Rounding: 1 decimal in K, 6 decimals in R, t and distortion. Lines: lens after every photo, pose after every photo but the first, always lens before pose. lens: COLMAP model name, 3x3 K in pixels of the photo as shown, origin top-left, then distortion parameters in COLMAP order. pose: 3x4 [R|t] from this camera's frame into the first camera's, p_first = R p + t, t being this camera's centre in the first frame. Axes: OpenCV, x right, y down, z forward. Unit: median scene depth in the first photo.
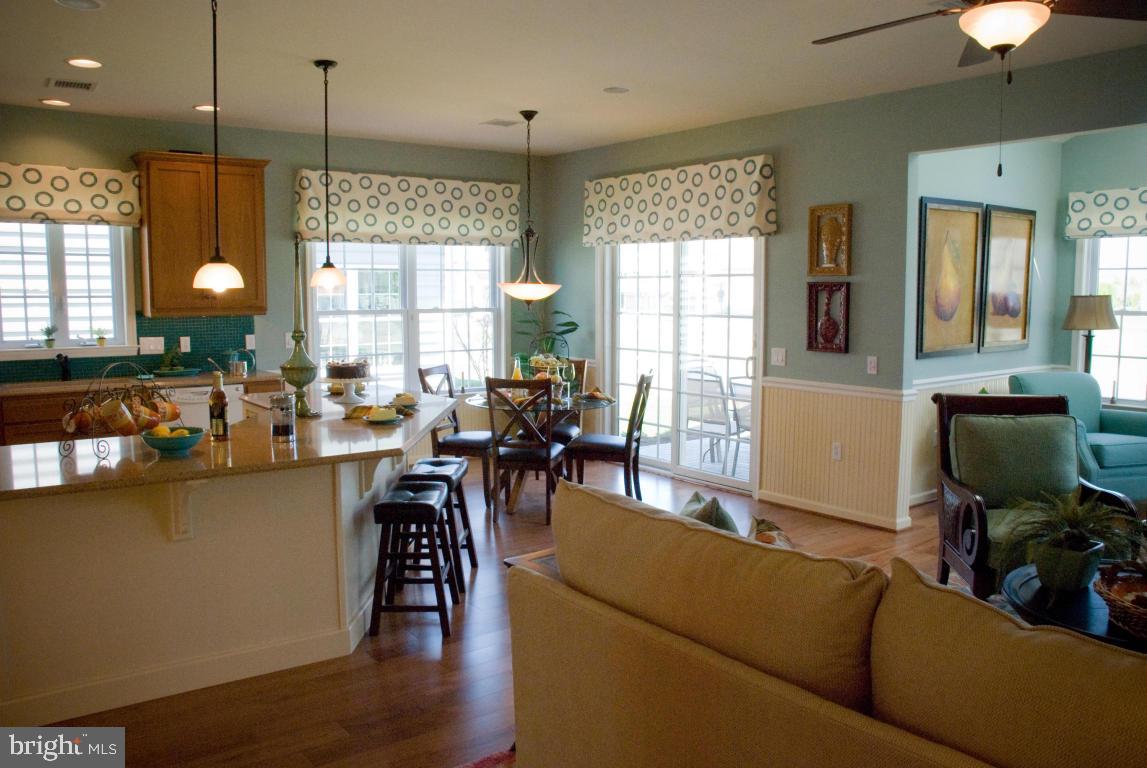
lens RADIAL K [[880.2, 0, 572.4], [0, 880.2, 374.8], [0, 0, 1]] dist [-0.119116, 0.047524]
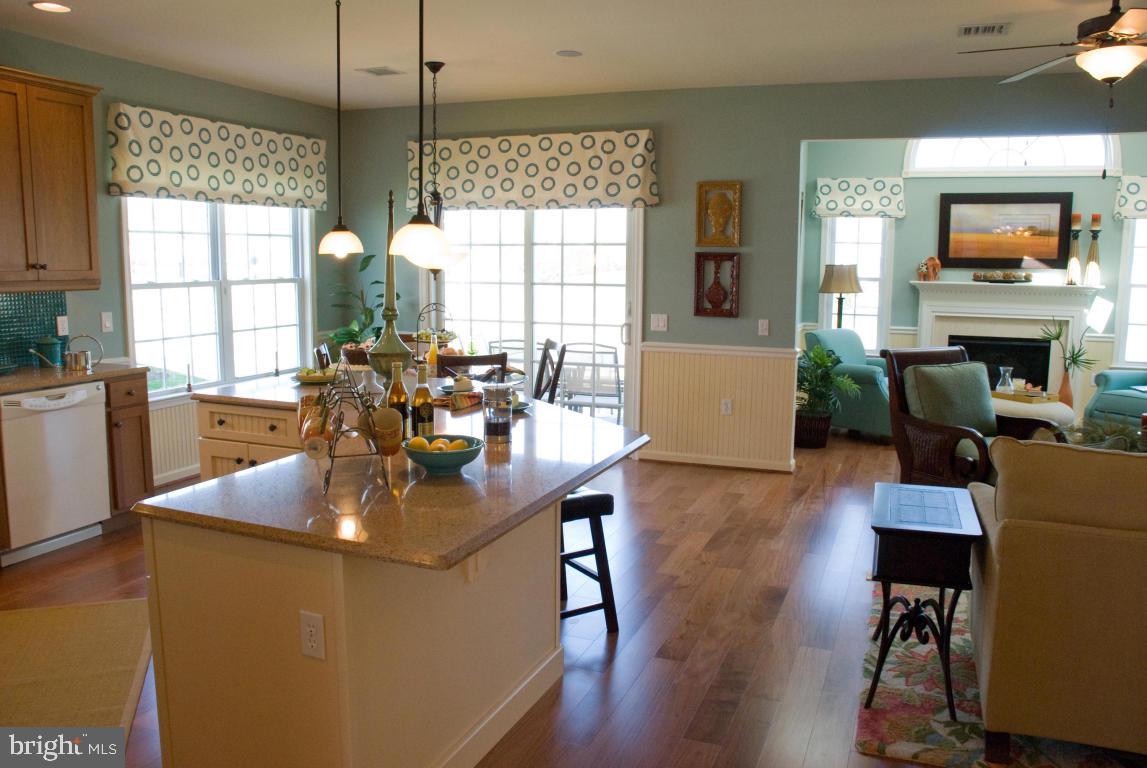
lens RADIAL K [[880.2, 0, 570.4], [0, 880.2, 383.5], [0, 0, 1]] dist [-0.119116, 0.047524]
pose [[0.858003, -0.064944, 0.509523, -0.383379], [0.041837, 0.997515, 0.056693, -0.011296], [-0.511938, -0.027326, 0.858587, 0.131822]]
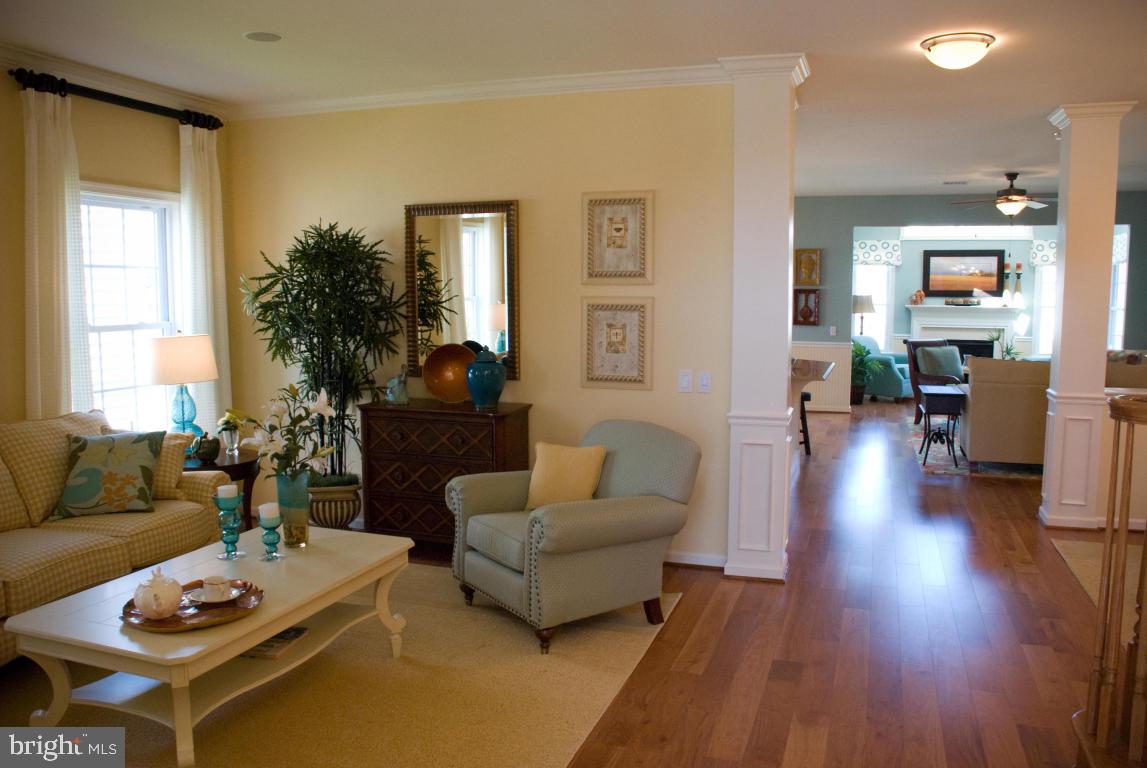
lens RADIAL K [[880.2, 0, 575.1], [0, 880.2, 389.6], [0, 0, 1]] dist [-0.119116, 0.047524]
pose [[0.830773, -0.058604, 0.553517, -1.075309], [0.051324, 0.998271, 0.028660, 0.030522], [-0.554239, 0.004599, 0.832345, -0.285274]]
